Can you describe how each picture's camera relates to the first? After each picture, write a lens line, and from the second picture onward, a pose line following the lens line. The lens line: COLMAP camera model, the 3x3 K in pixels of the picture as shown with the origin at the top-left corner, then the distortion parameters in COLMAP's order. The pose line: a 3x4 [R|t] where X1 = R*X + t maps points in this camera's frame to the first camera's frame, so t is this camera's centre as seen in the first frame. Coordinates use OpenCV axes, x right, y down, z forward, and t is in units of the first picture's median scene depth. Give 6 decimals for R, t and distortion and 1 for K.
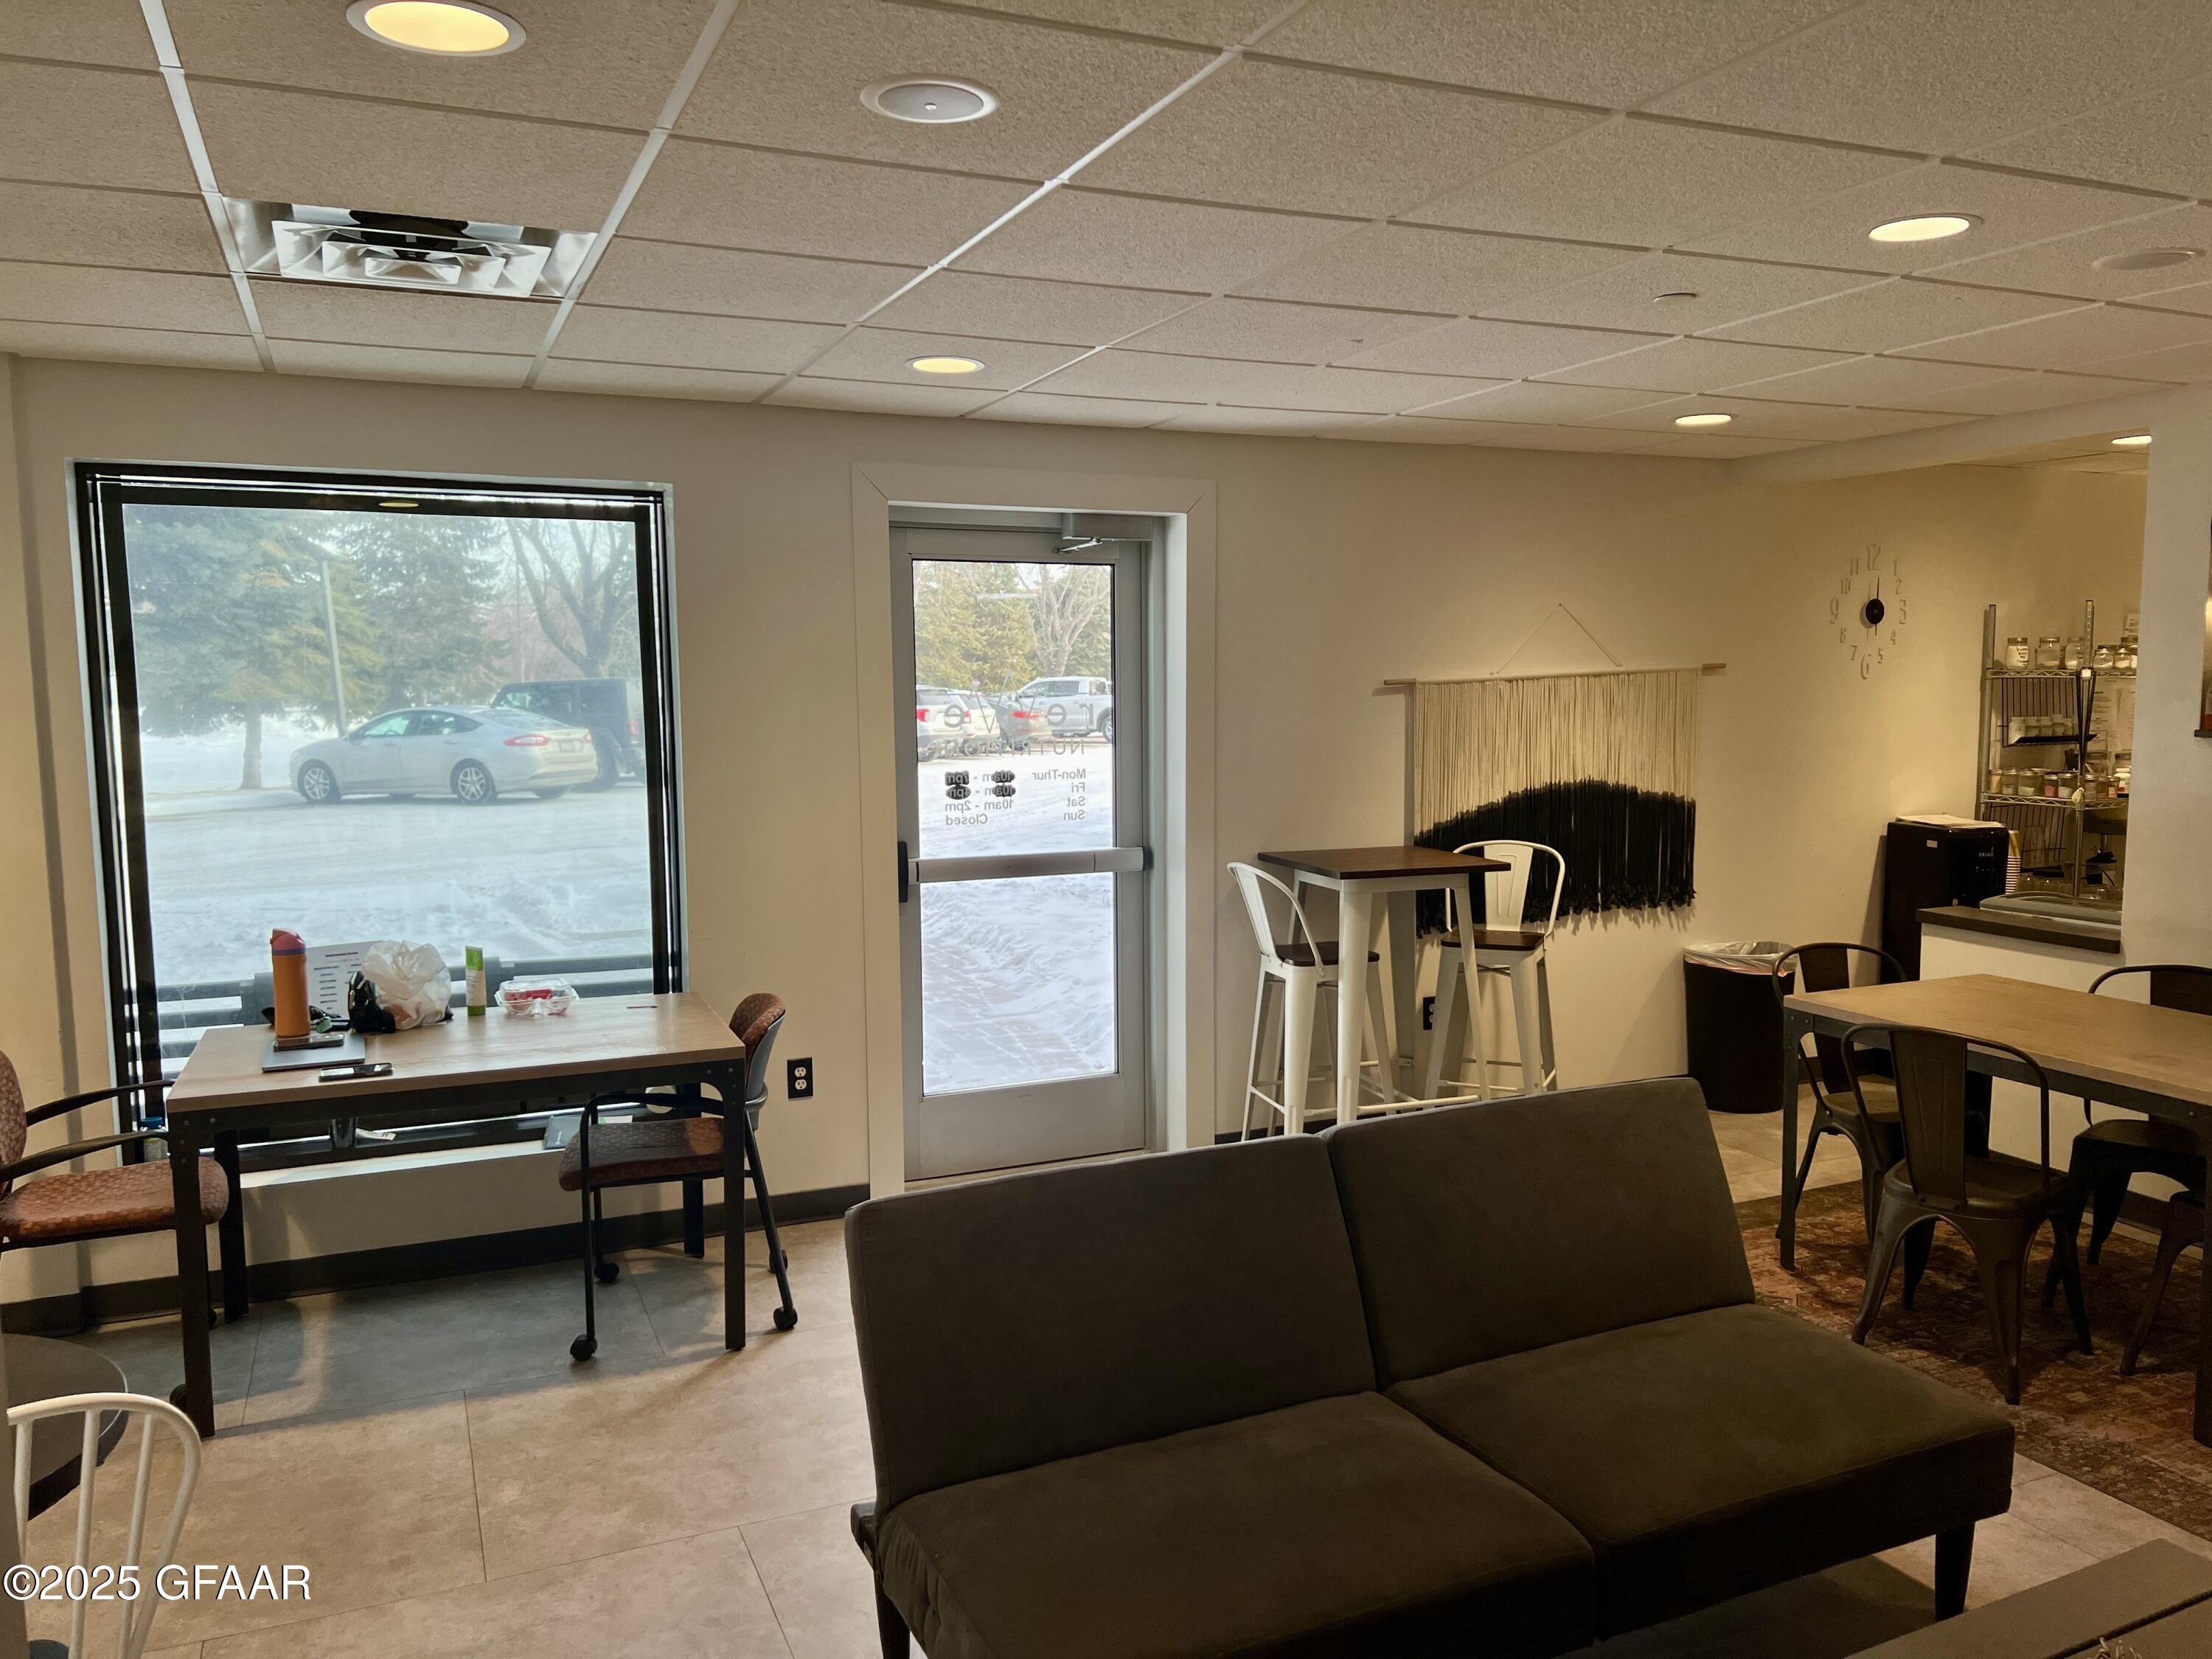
lens RADIAL K [[1659.0, 0, 1102.3], [0, 1659.0, 831.4], [0, 0, 1]] dist [0.023231, -0.020814]
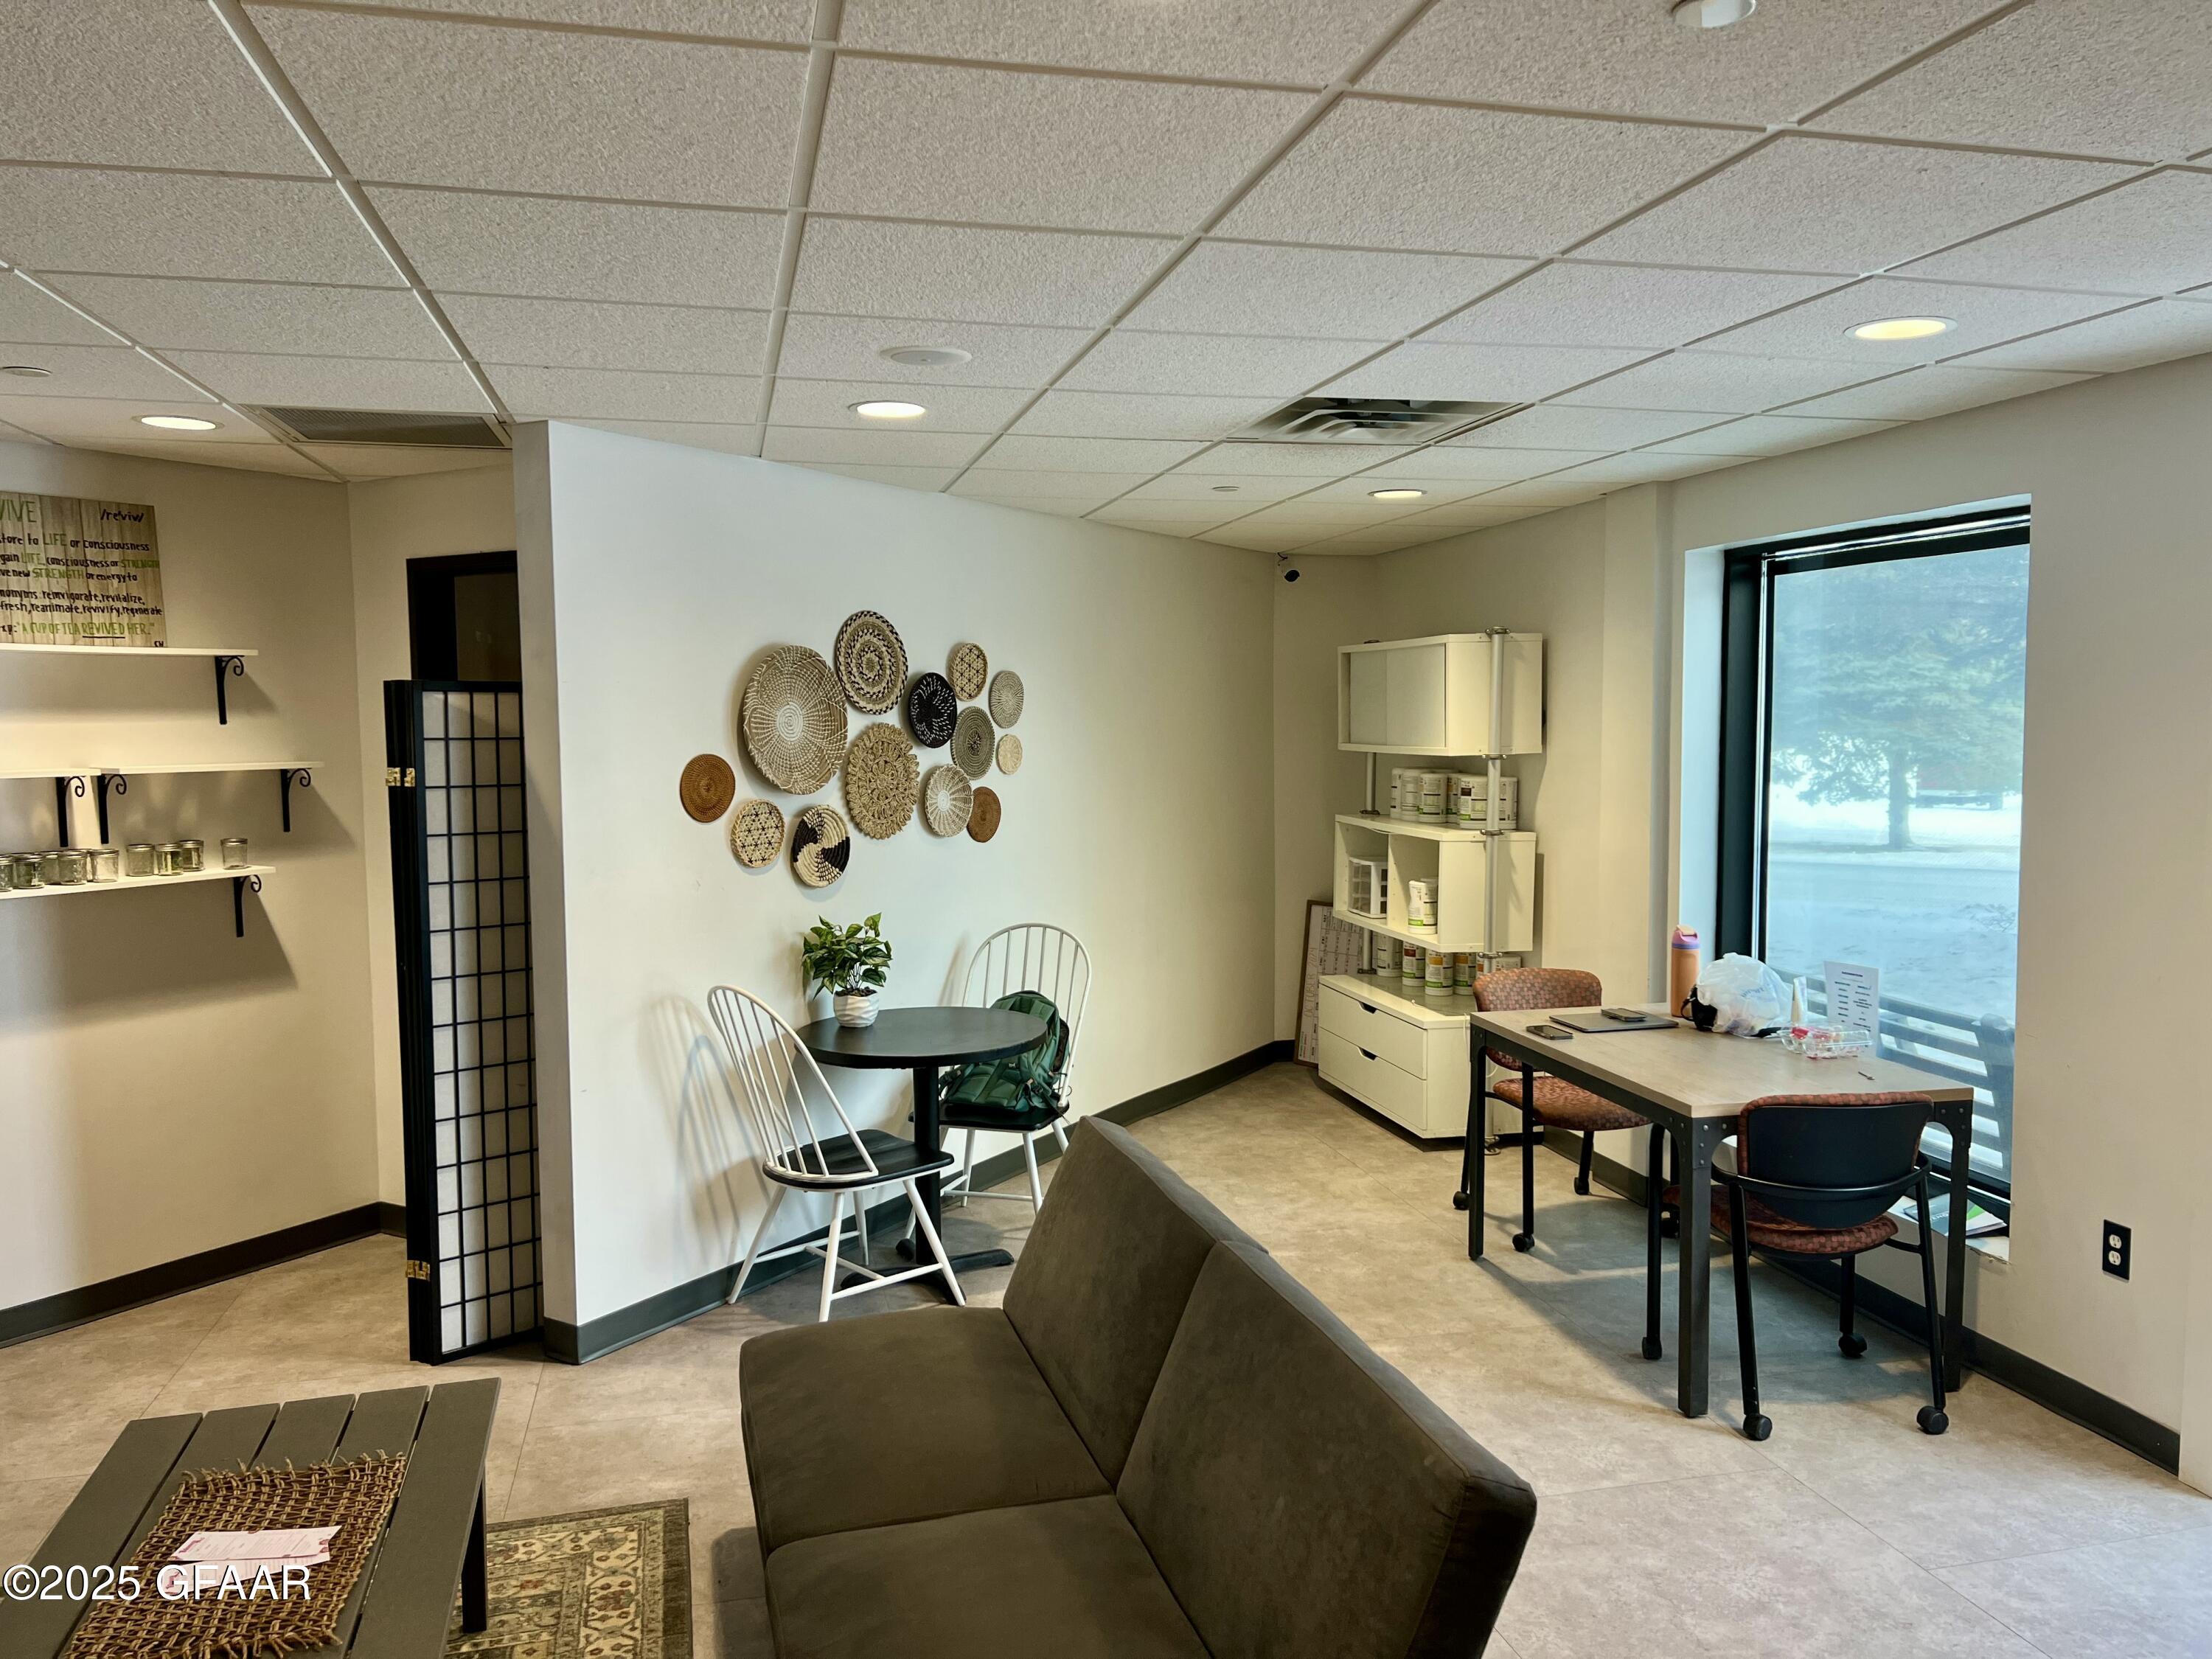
lens RADIAL K [[1659.0, 0, 1145.2], [0, 1659.0, 842.2], [0, 0, 1]] dist [0.023231, -0.020814]
pose [[-0.152370, 0.090345, -0.984185, 0.689841], [-0.081579, 0.991265, 0.103625, -0.089053], [0.984951, 0.096079, -0.143669, 0.716872]]
